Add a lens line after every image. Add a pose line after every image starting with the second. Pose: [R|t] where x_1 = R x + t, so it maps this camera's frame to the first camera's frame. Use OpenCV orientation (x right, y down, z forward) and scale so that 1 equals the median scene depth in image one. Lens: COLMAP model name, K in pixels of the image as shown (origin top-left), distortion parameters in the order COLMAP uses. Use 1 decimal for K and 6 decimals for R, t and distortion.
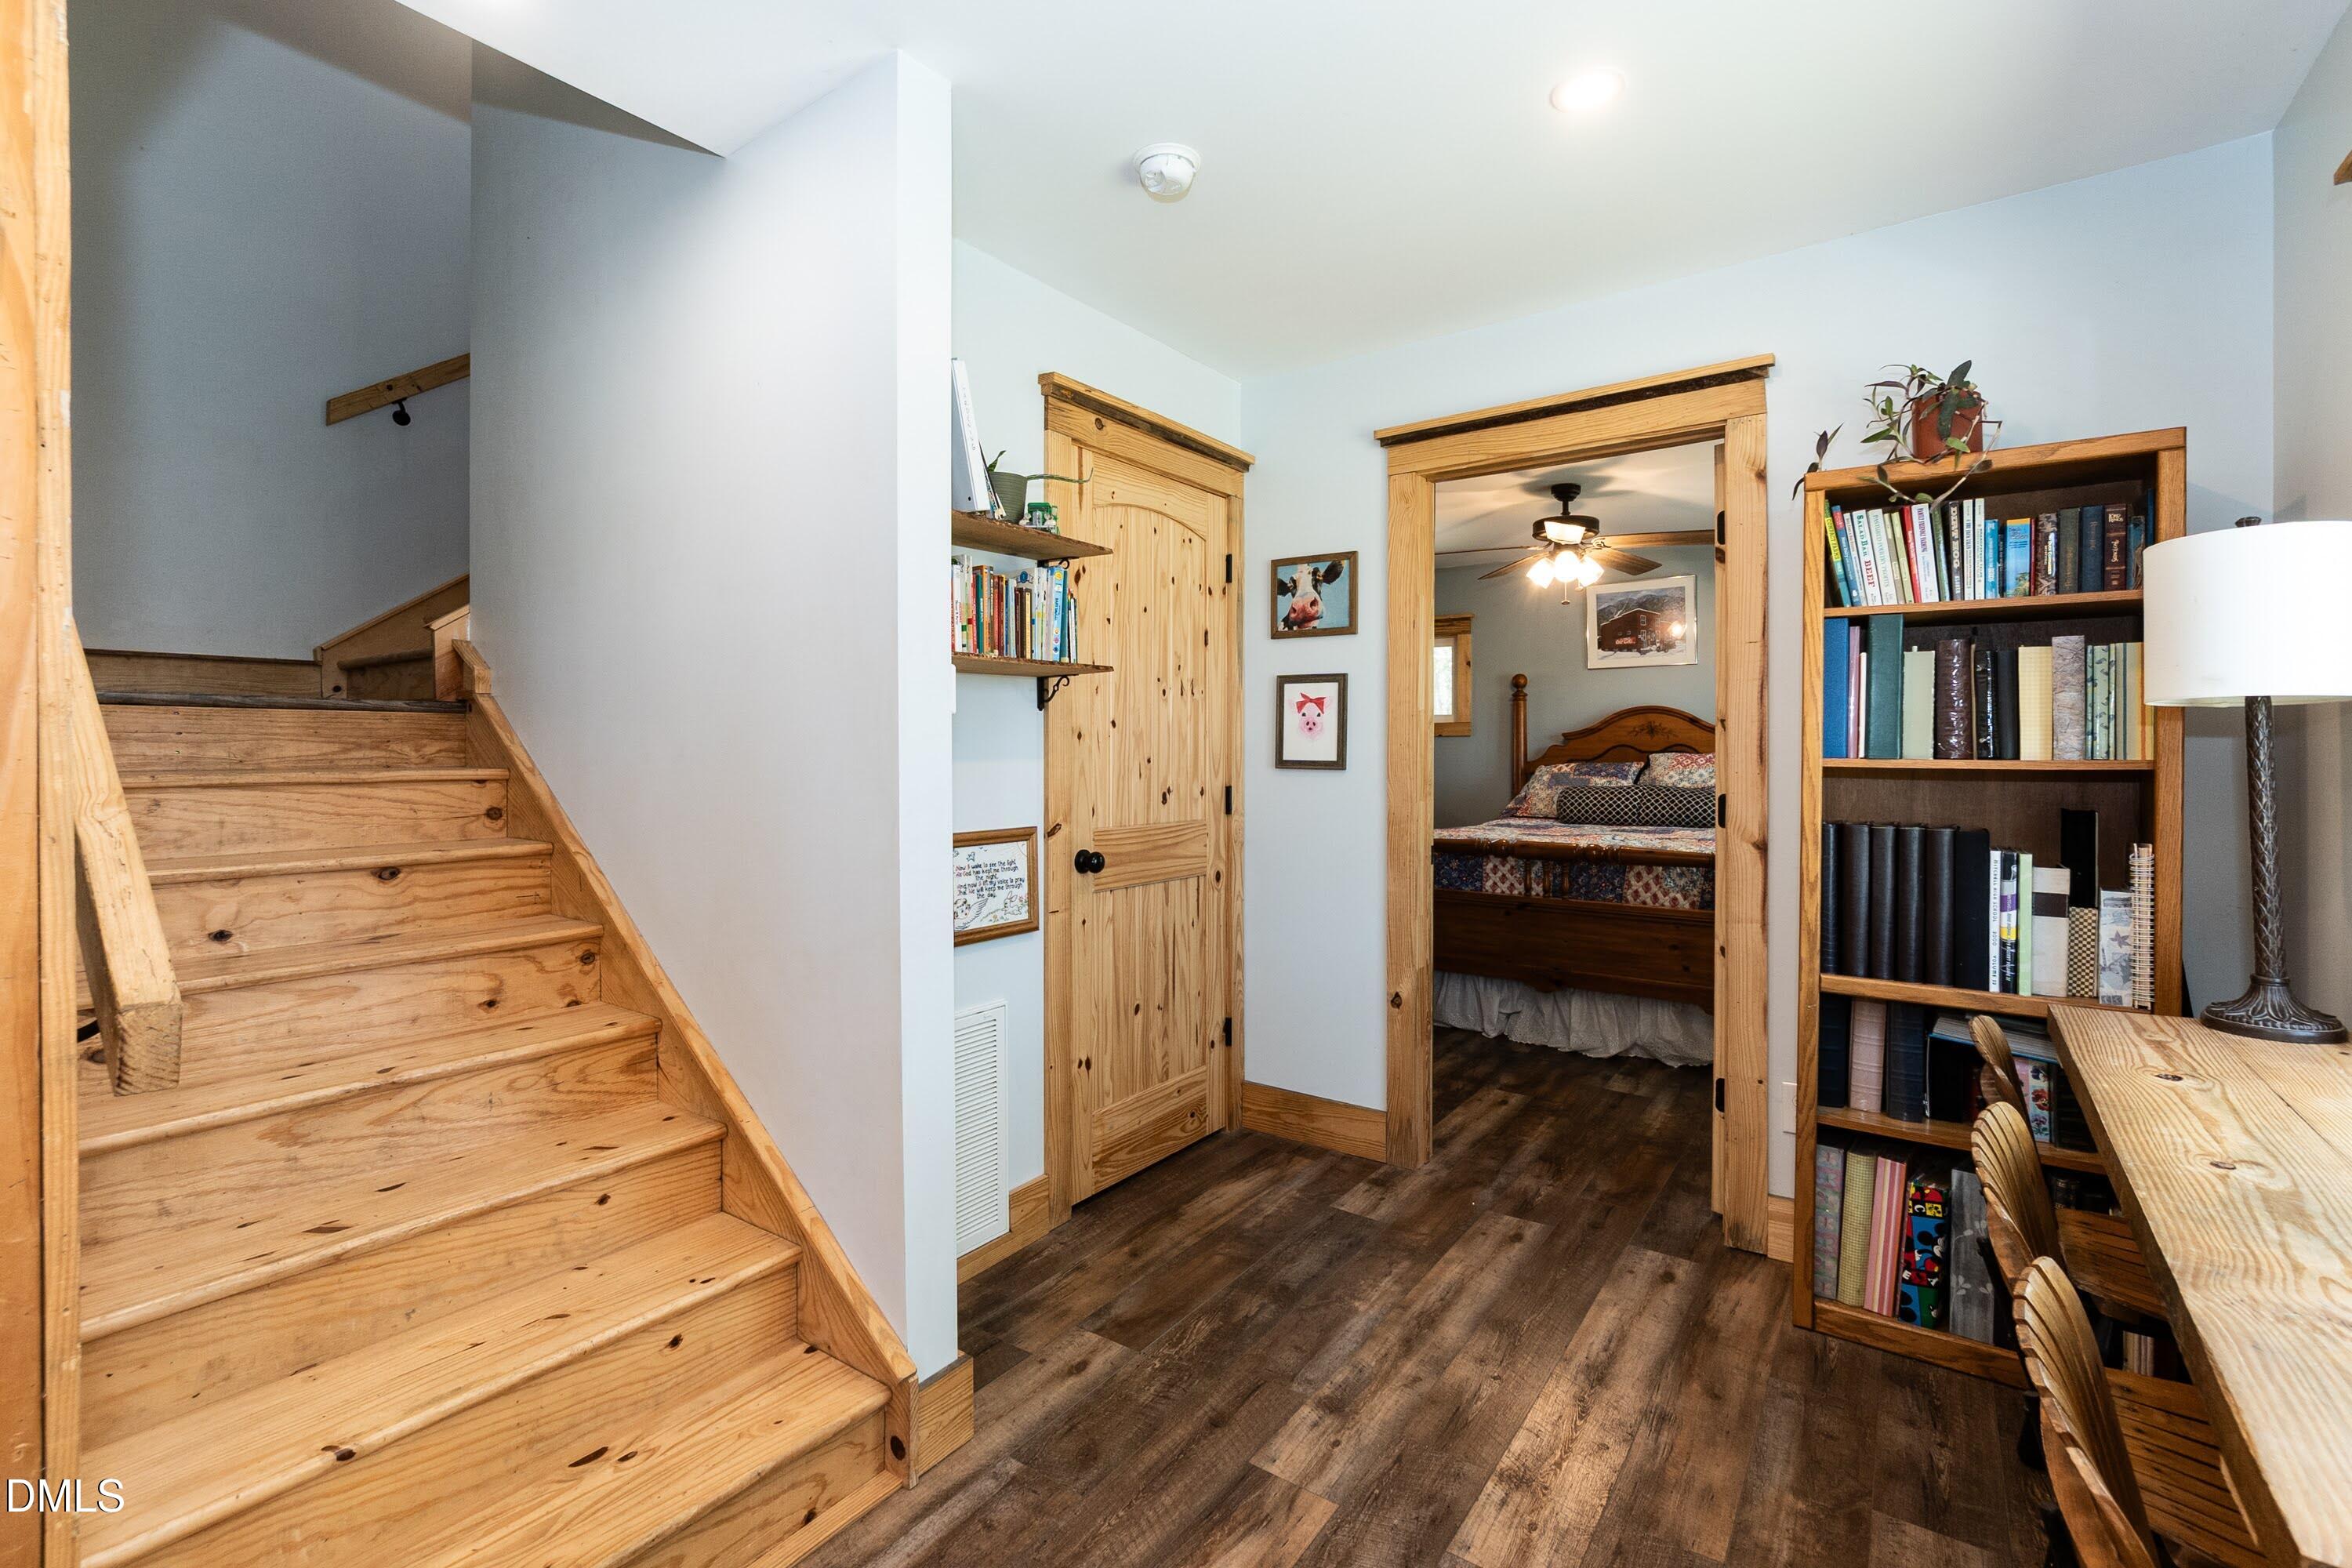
lens RADIAL K [[1037.5, 0, 1178.1], [0, 1037.5, 765.1], [0, 0, 1]] dist [-0.026568, 0.005066]
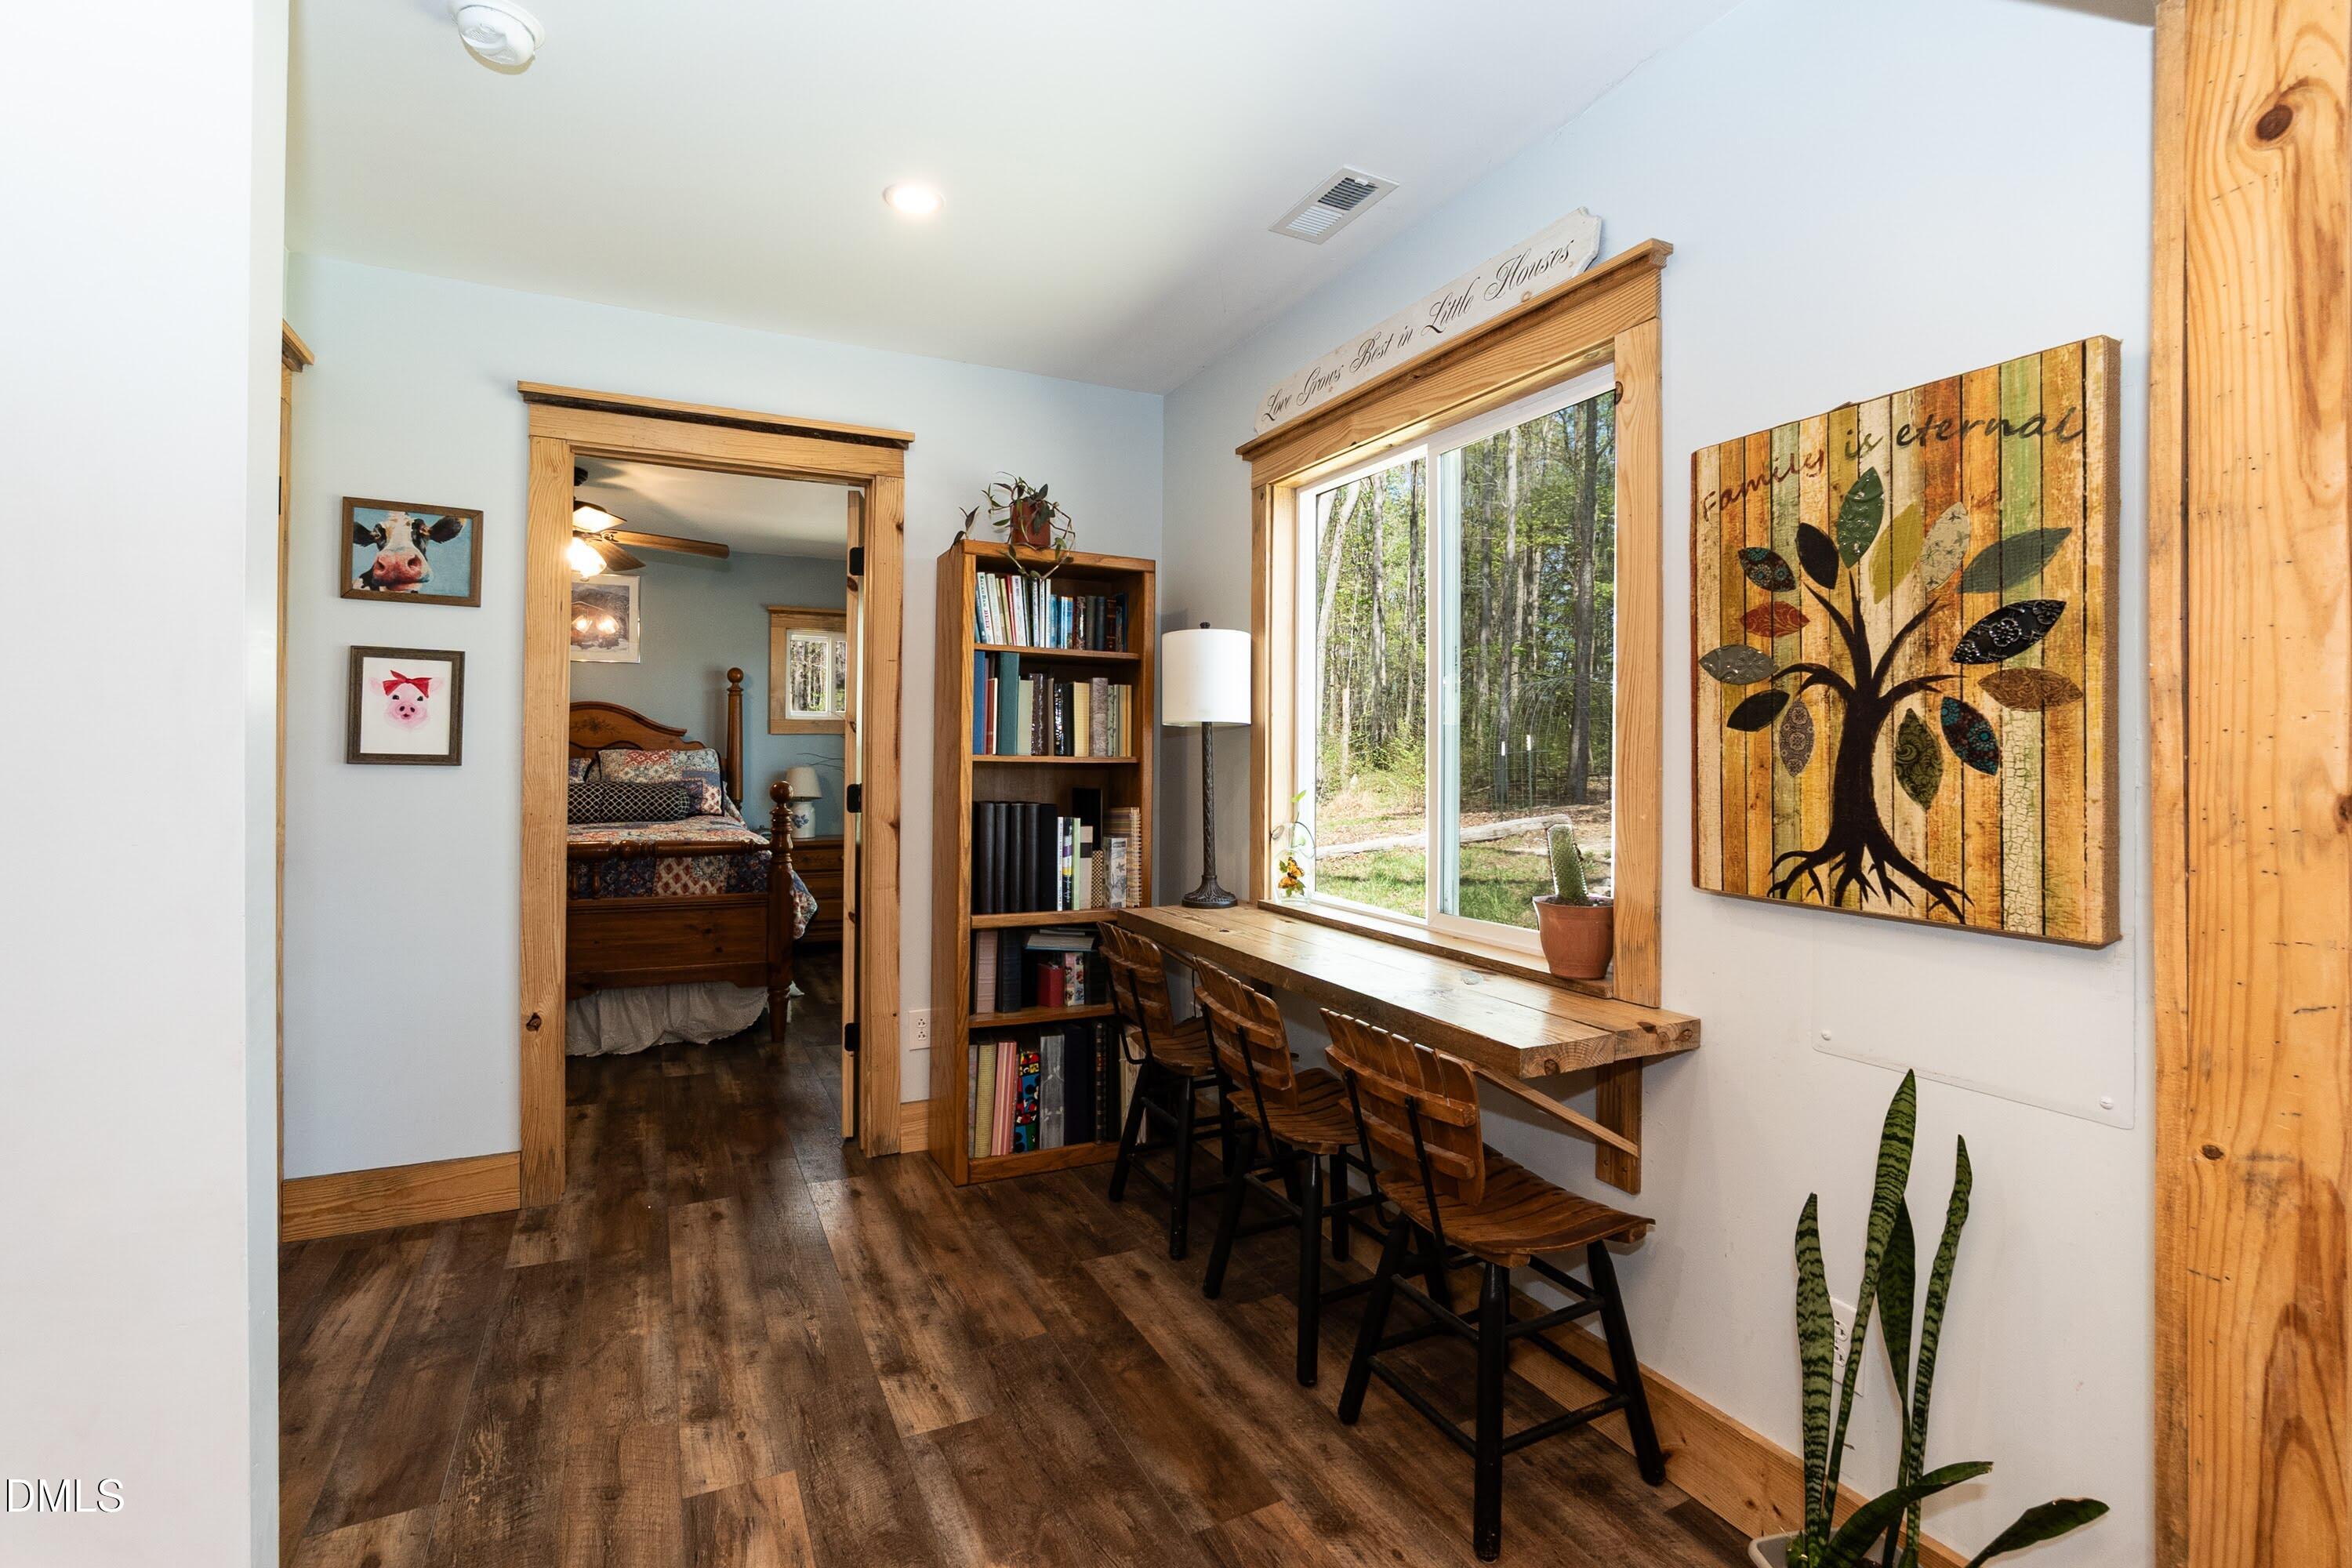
lens RADIAL K [[1037.5, 0, 1171.2], [0, 1037.5, 766.8], [0, 0, 1]] dist [-0.026568, 0.005066]
pose [[0.471242, -0.004124, 0.881994, -0.433064], [0.000828, 0.999991, 0.004234, 0.003830], [-0.882004, -0.001265, 0.471241, 0.131798]]
